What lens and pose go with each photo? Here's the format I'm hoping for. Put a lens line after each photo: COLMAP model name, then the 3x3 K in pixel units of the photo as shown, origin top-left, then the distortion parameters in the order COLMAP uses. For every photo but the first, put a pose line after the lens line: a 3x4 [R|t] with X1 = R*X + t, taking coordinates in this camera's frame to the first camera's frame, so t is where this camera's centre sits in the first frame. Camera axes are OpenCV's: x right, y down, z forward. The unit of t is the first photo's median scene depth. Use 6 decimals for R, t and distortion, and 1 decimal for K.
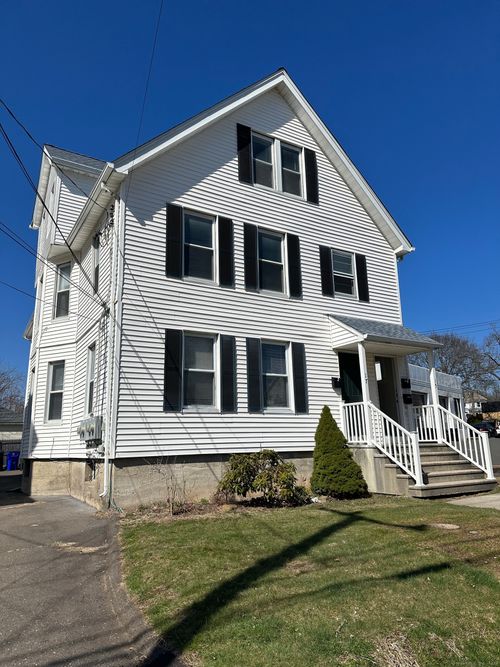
lens RADIAL K [[464.8, 0, 250.3], [0, 464.8, 331.6], [0, 0, 1]] dist [-0.000486, -0.009255]
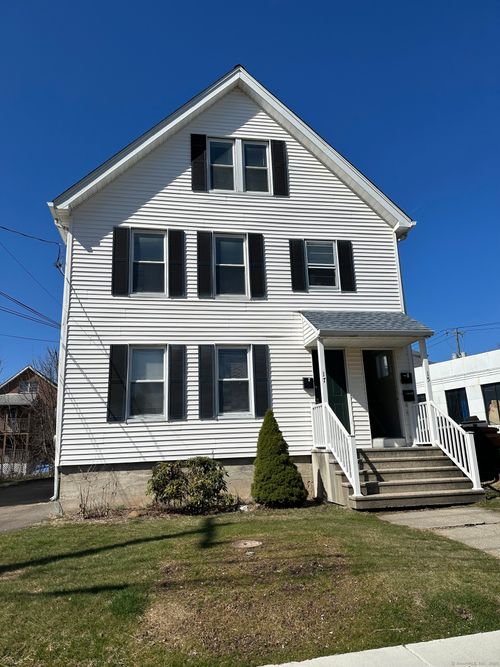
lens RADIAL K [[464.8, 0, 251.3], [0, 464.8, 335.0], [0, 0, 1]] dist [-0.000486, -0.009255]
pose [[0.936339, -0.097858, -0.337183, 0.425881], [0.098853, 0.995000, -0.014262, 0.016432], [0.336893, -0.019978, 0.941331, 0.088599]]
